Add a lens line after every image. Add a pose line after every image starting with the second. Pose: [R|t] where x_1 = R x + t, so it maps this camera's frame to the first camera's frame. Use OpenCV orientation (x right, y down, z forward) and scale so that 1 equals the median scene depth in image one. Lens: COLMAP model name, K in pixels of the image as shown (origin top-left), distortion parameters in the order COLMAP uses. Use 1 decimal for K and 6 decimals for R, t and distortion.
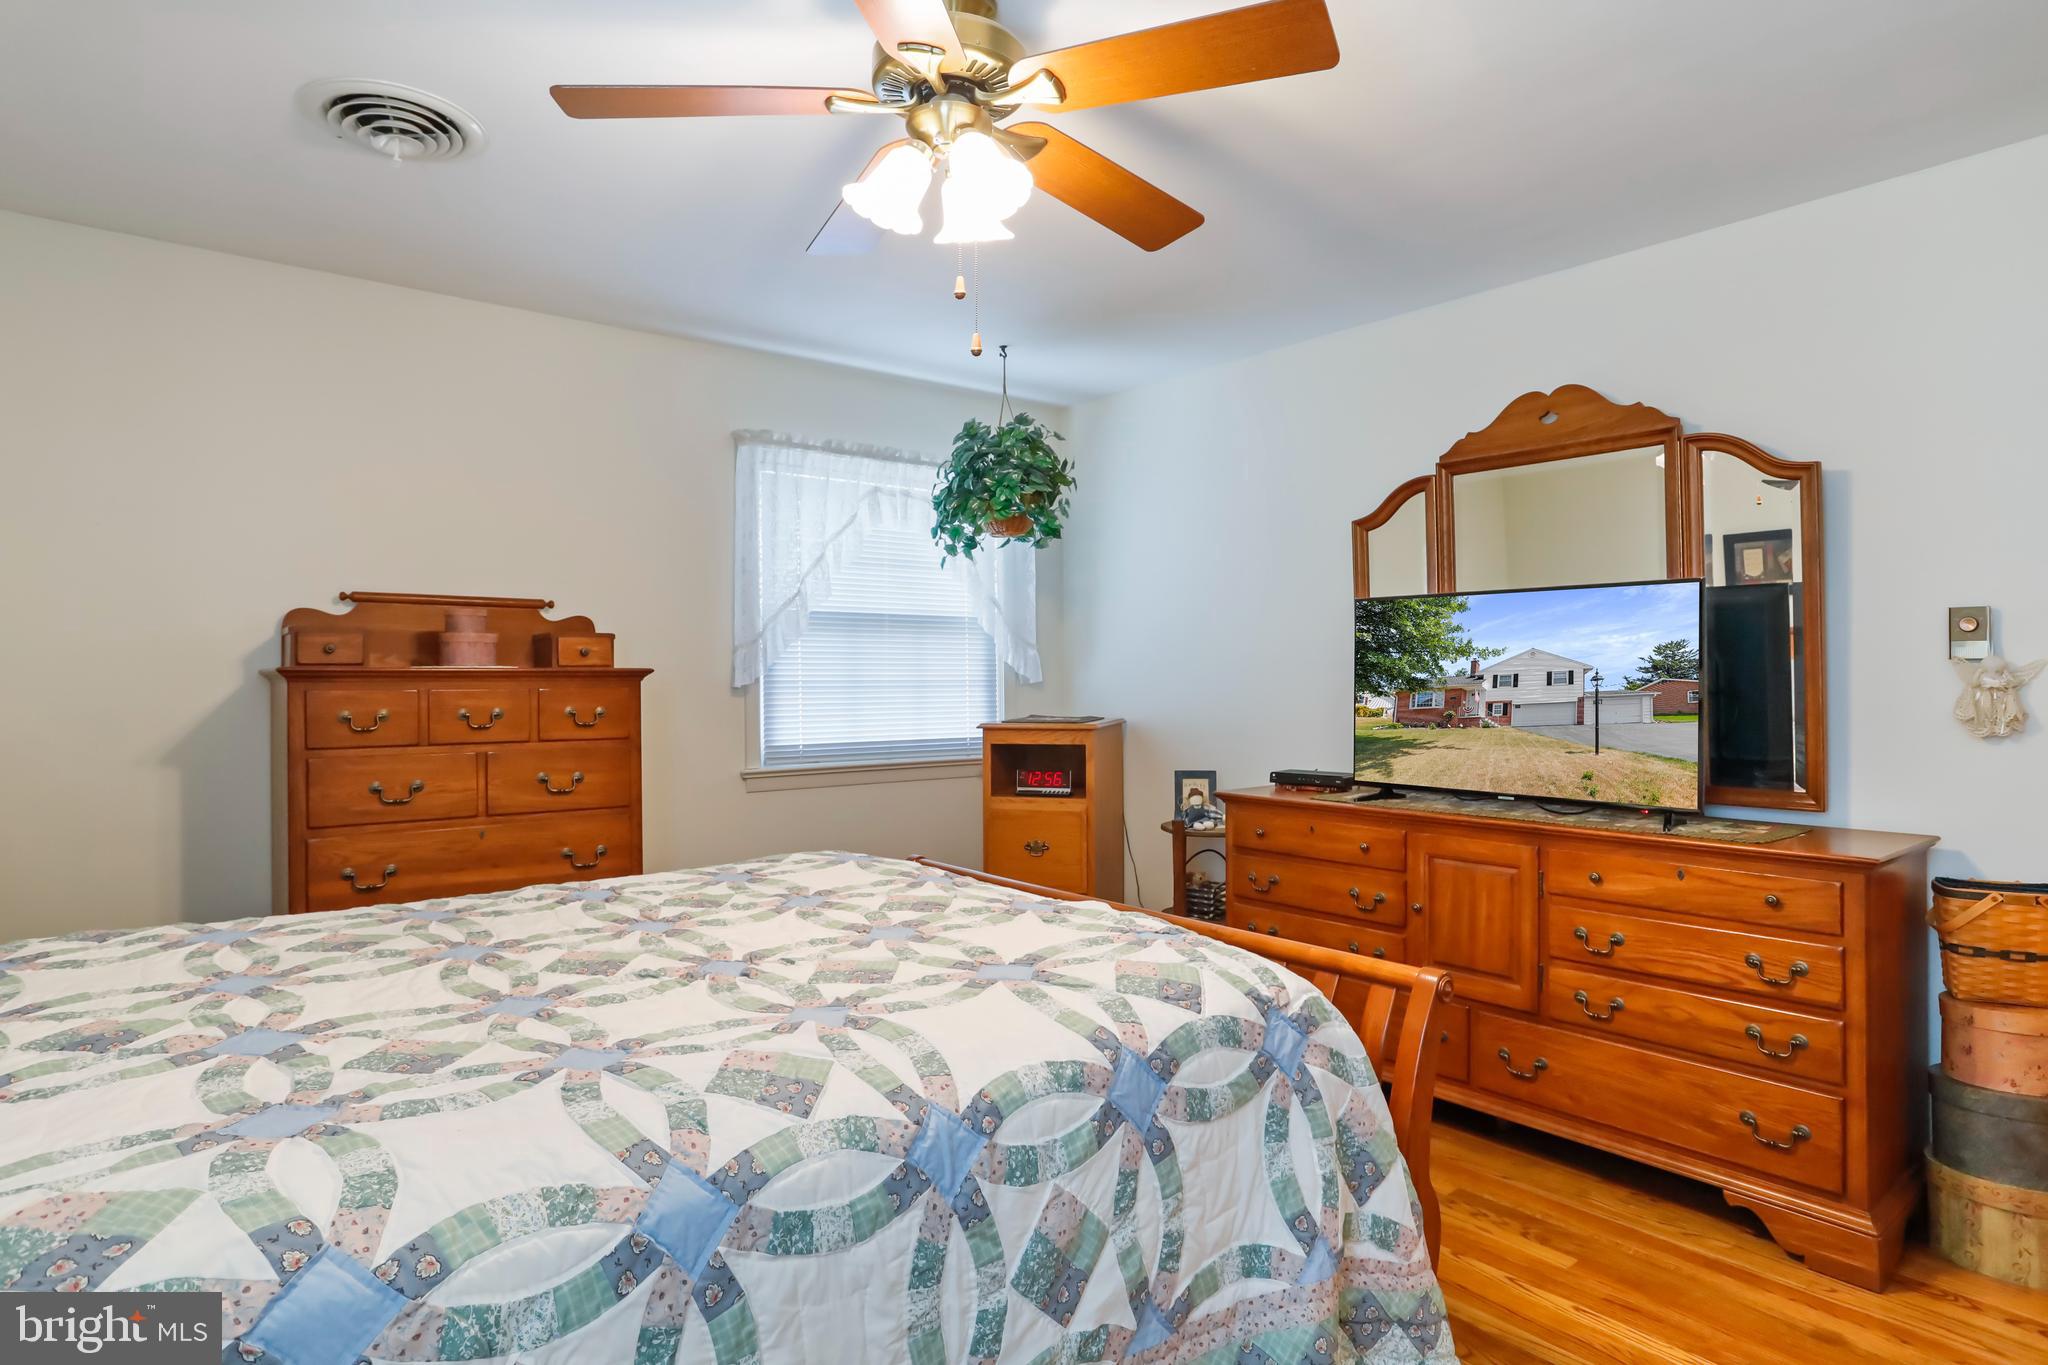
lens RADIAL K [[1109.5, 0, 1042.5], [0, 1109.5, 667.8], [0, 0, 1]] dist [-0.041453, 0.014013]
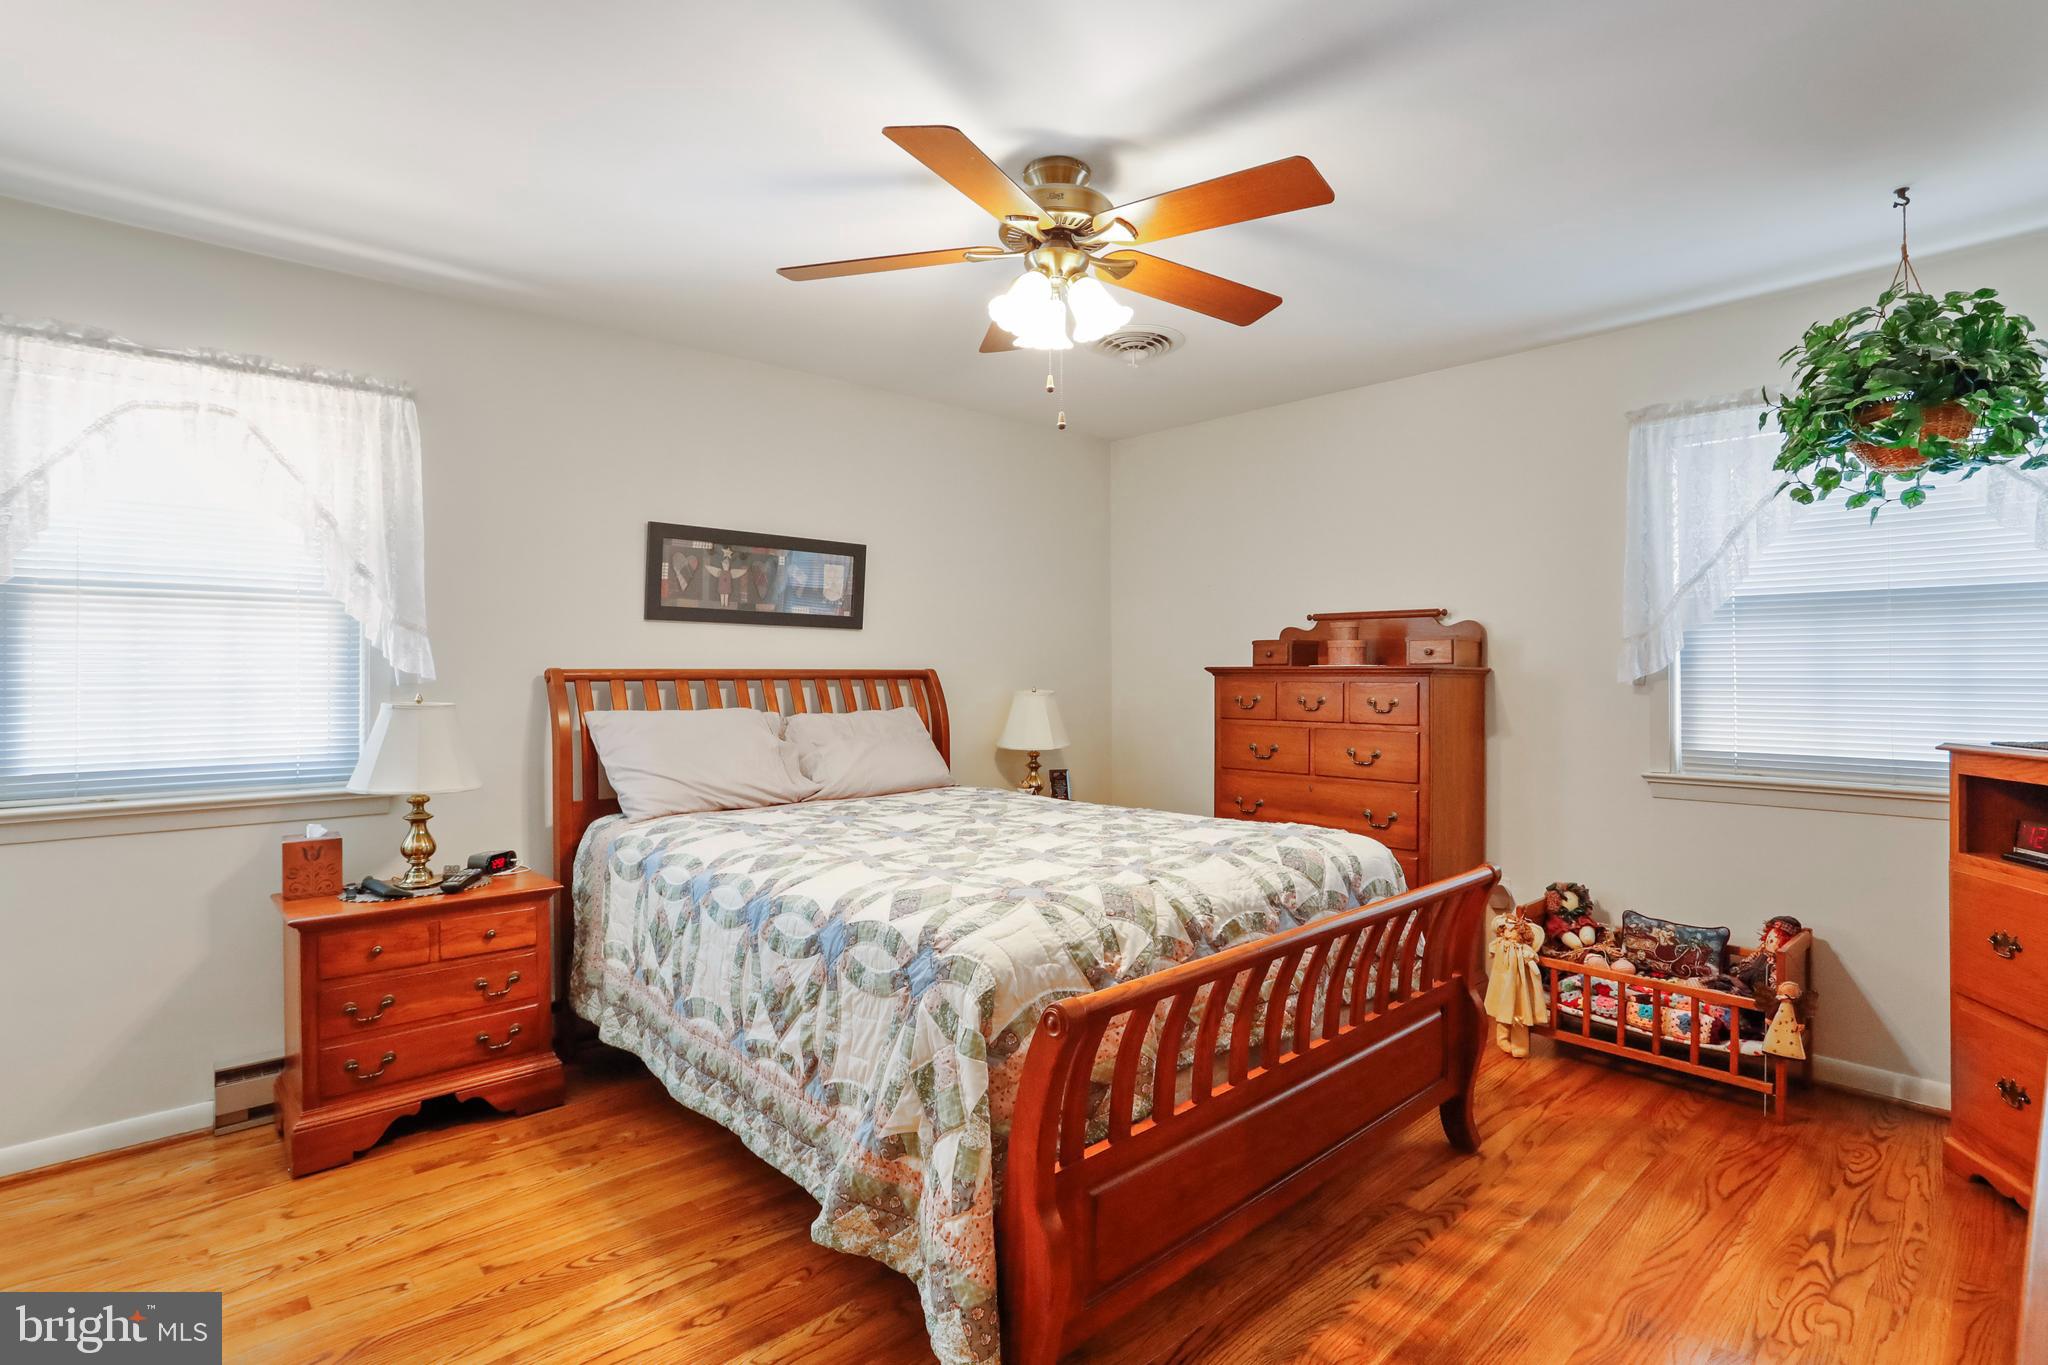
lens RADIAL K [[1007.7, 0, 1013.3], [0, 1007.7, 680.9], [0, 0, 1]] dist [-0.031743, 0.017327]
pose [[0.072436, 0.012710, -0.997292, 0.540909], [0.008981, 0.999870, 0.013395, -0.001450], [0.997333, -0.009927, 0.072312, 0.405957]]
